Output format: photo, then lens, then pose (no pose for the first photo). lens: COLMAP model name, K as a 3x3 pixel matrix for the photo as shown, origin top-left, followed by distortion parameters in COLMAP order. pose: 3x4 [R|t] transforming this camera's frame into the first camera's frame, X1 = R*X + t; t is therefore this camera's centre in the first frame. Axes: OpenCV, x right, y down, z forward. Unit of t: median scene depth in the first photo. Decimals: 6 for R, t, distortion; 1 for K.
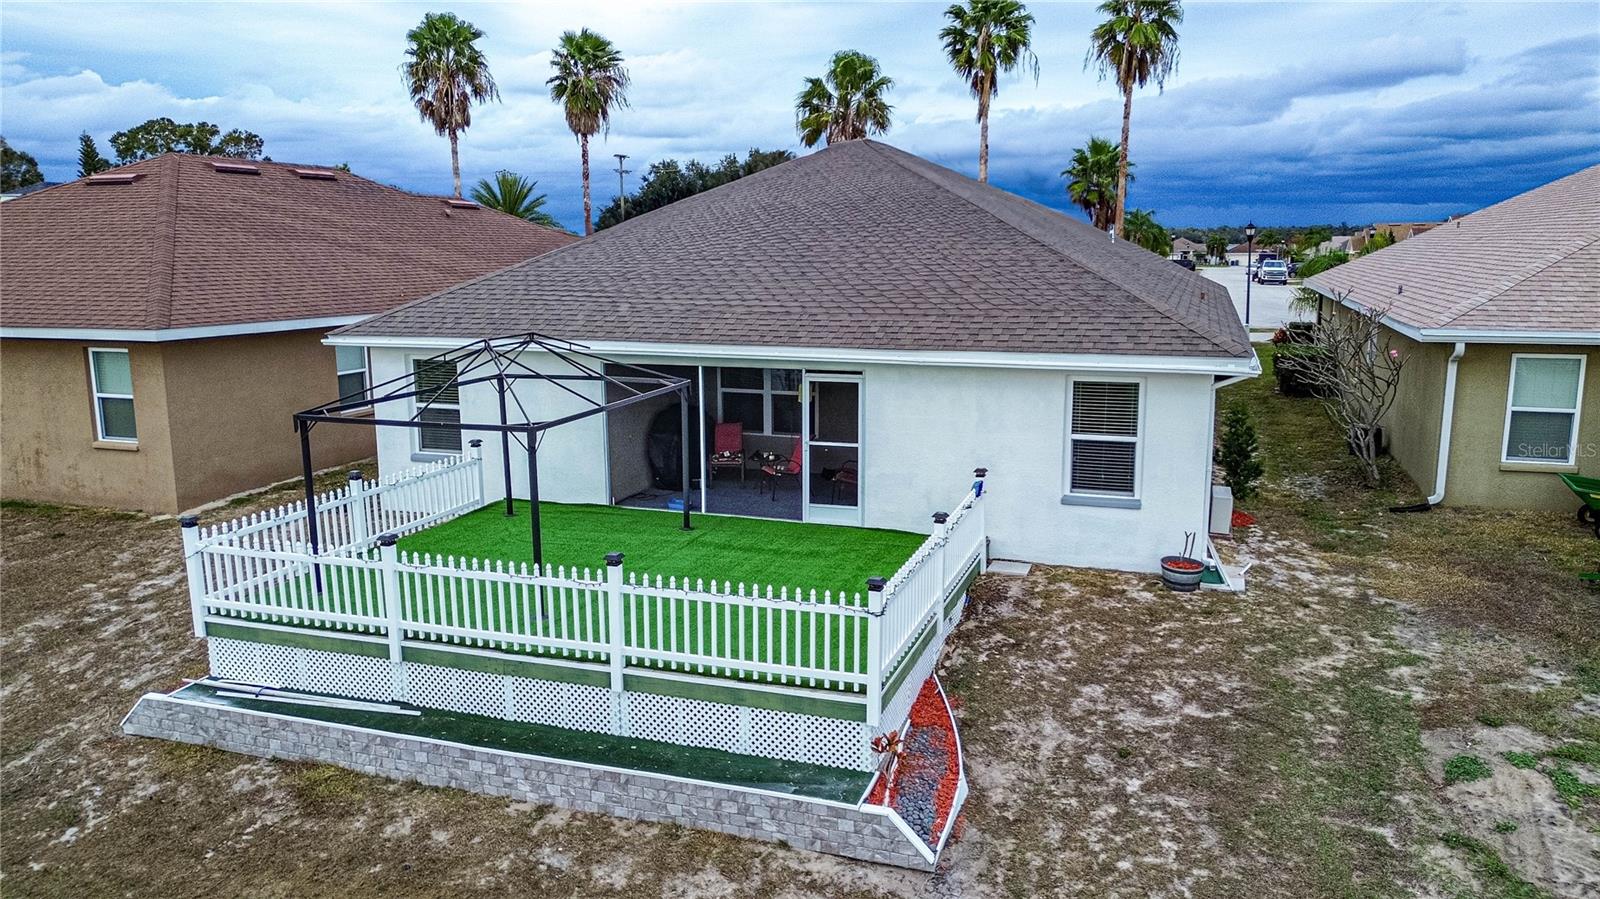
lens RADIAL K [[1116.3, 0, 800.0], [0, 1116.3, 449.5], [0, 0, 1]] dist [0.003863, 0.000062]
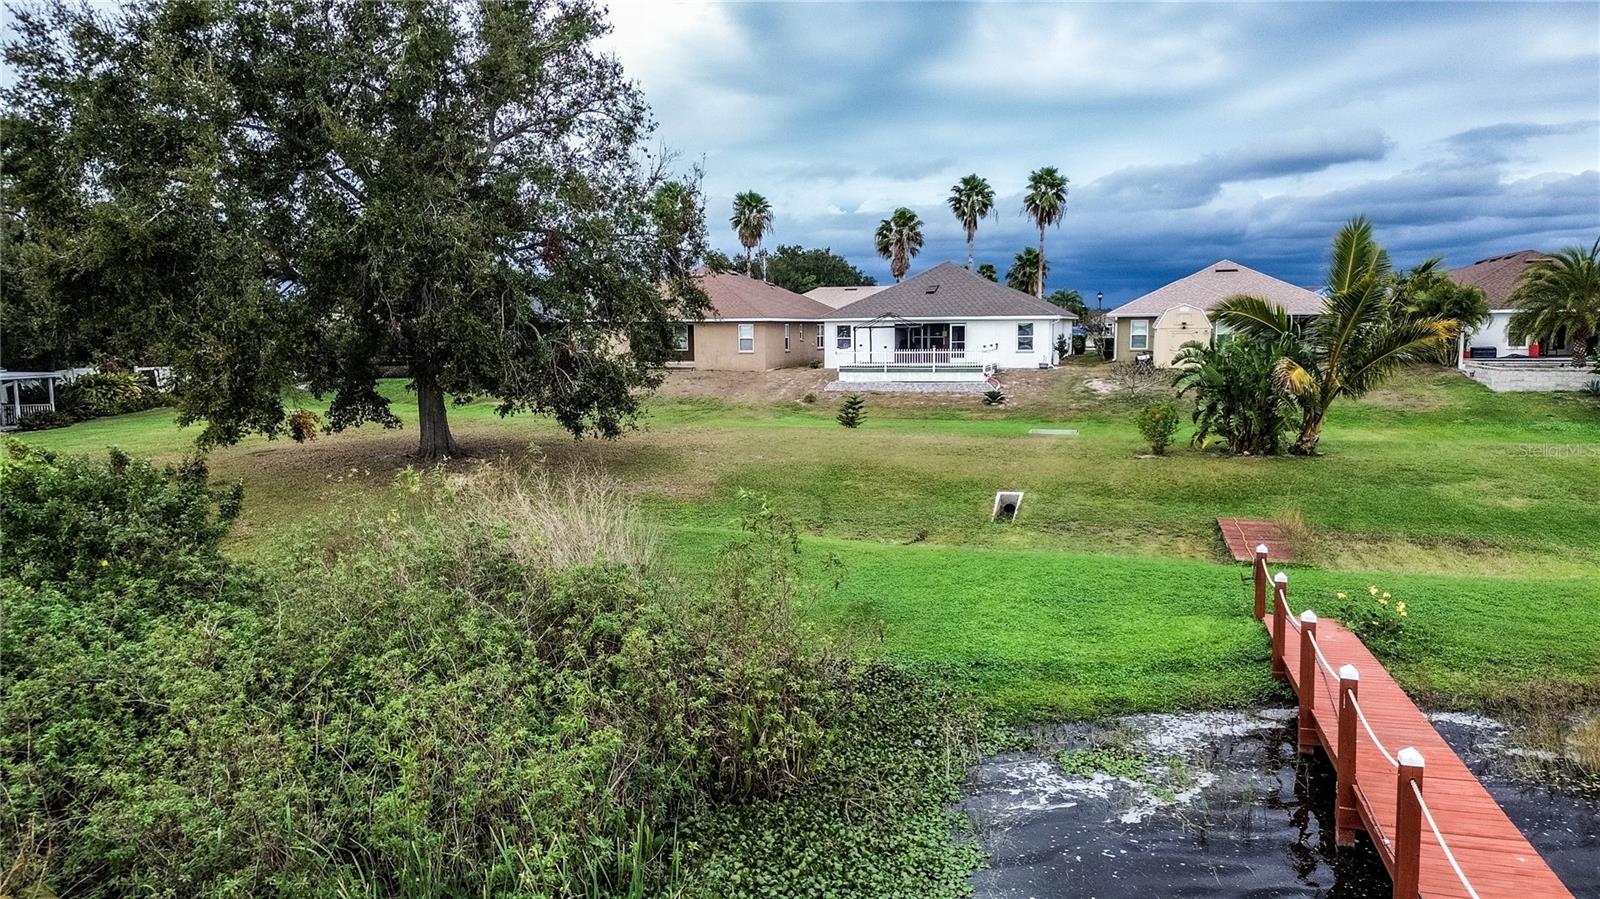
lens RADIAL K [[1099.1, 0, 800.9], [0, 1099.1, 479.9], [0, 0, 1]] dist [-0.000132, -0.002064]
pose [[0.998991, -0.012433, 0.043151, -0.230165], [0.014290, 0.998974, -0.042980, 0.210465], [-0.042573, 0.043554, 0.998144, -0.933656]]
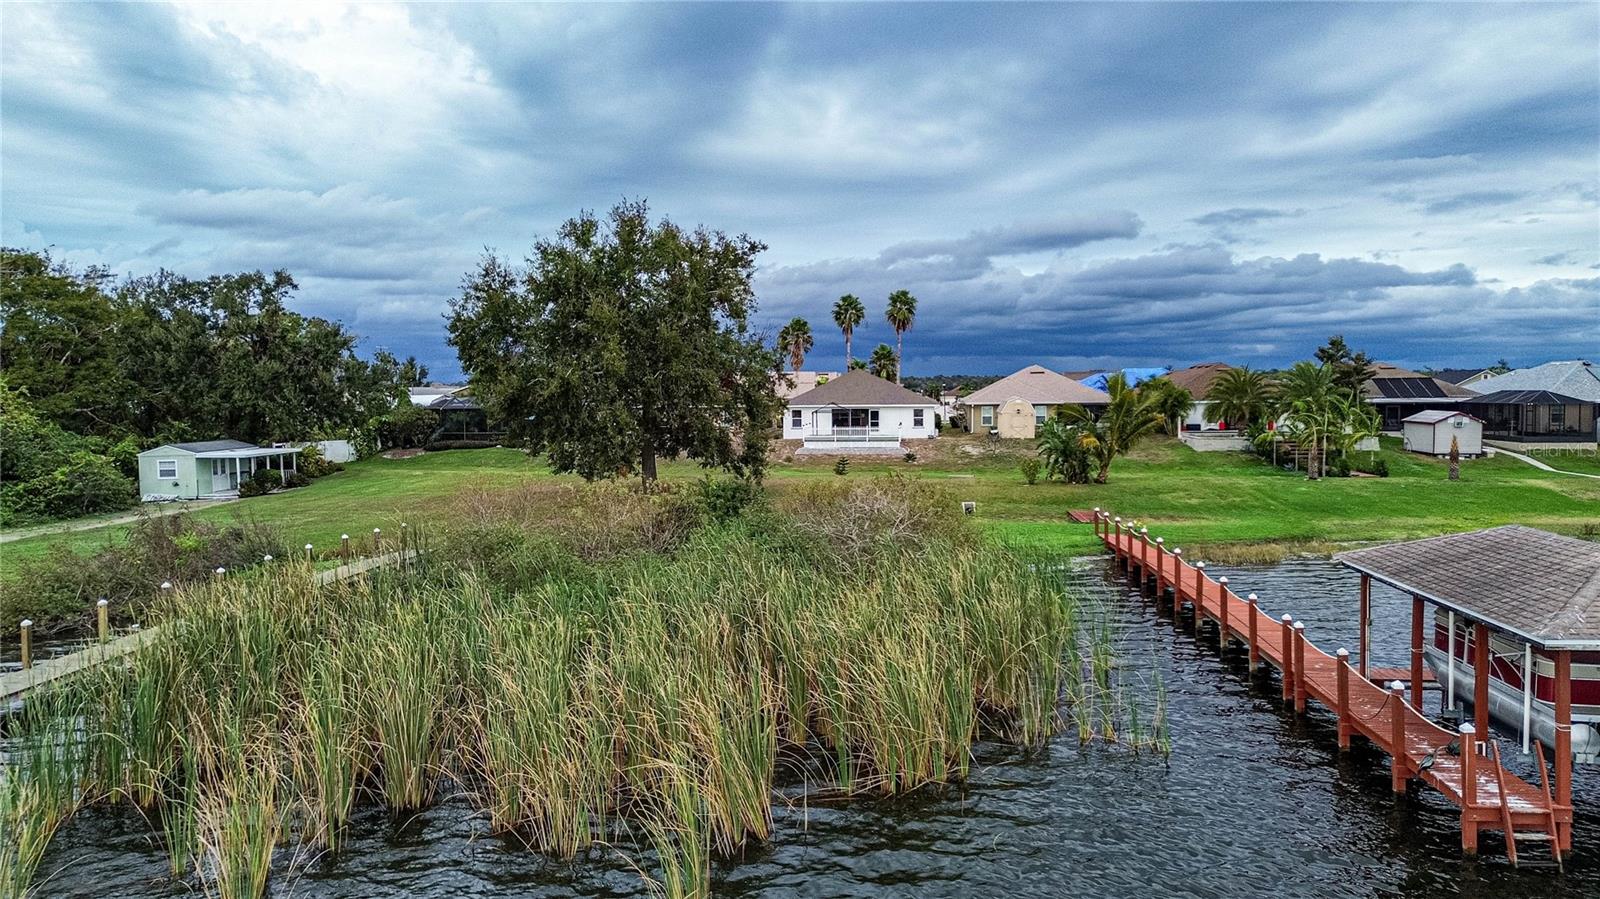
lens RADIAL K [[1095.2, 0, 800.0], [0, 1095.2, 449.5], [0, 0, 1]] dist [0.038092, -0.001880]
pose [[0.973859, -0.017168, 0.226505, -0.554529], [0.046024, 0.991371, -0.122740, 0.277164], [-0.222443, 0.129956, 0.966246, -1.496955]]
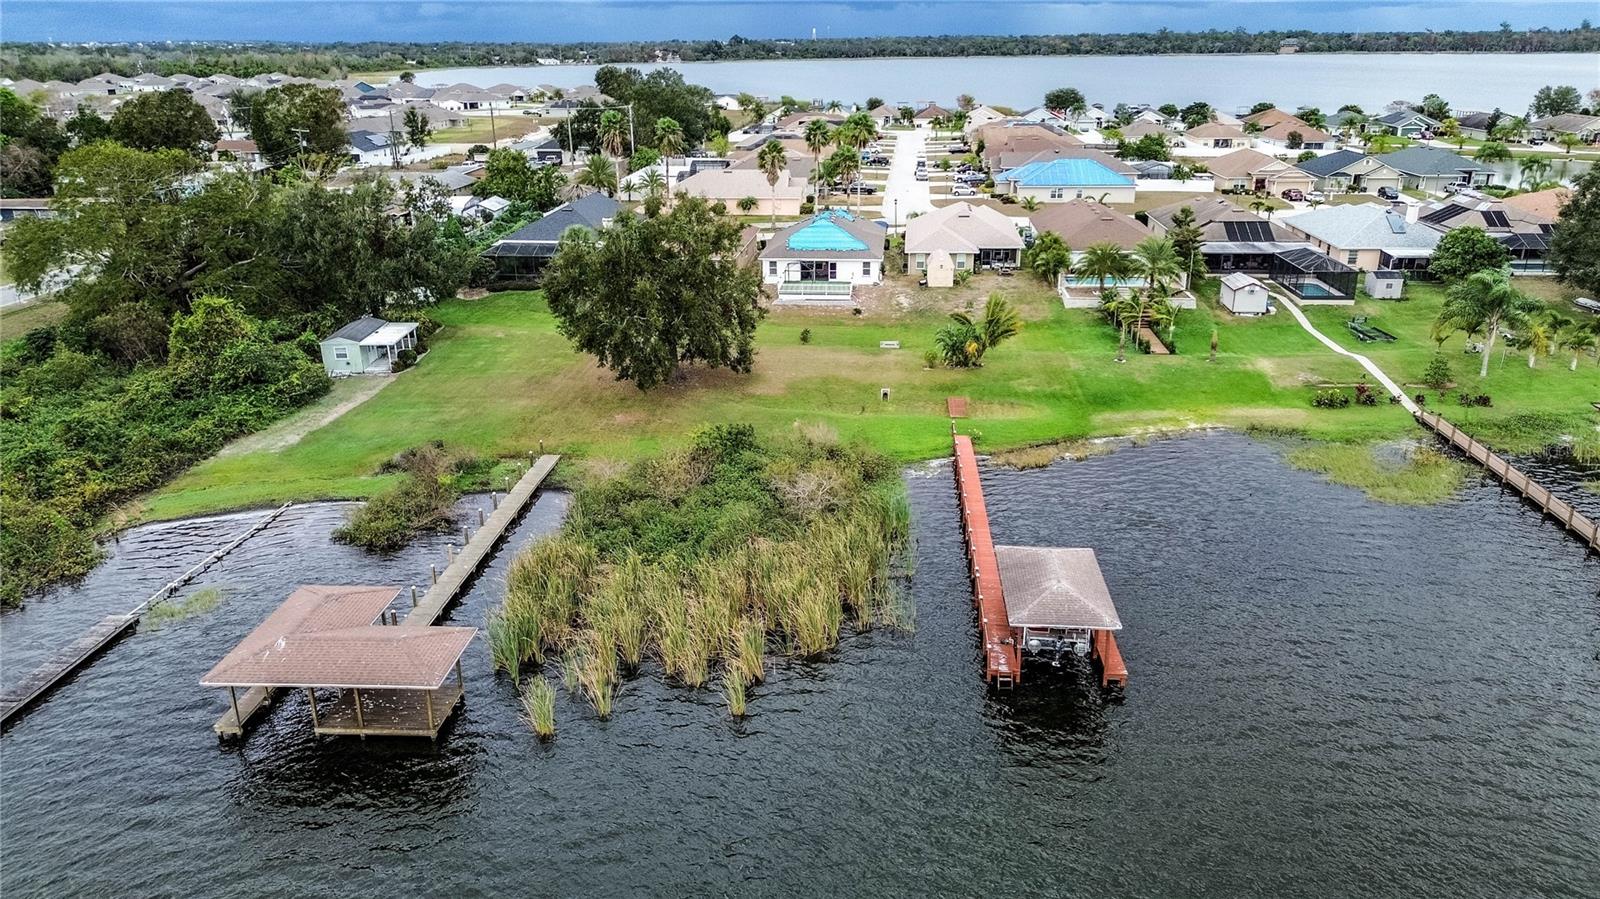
lens RADIAL K [[1095.2, 0, 800.0], [0, 1095.2, 449.5], [0, 0, 1]] dist [0.038092, -0.001880]
pose [[0.969558, -0.091862, 0.226977, -0.673153], [0.051950, 0.983029, 0.175943, -0.045888], [-0.239288, -0.158795, 0.957875, -2.133209]]
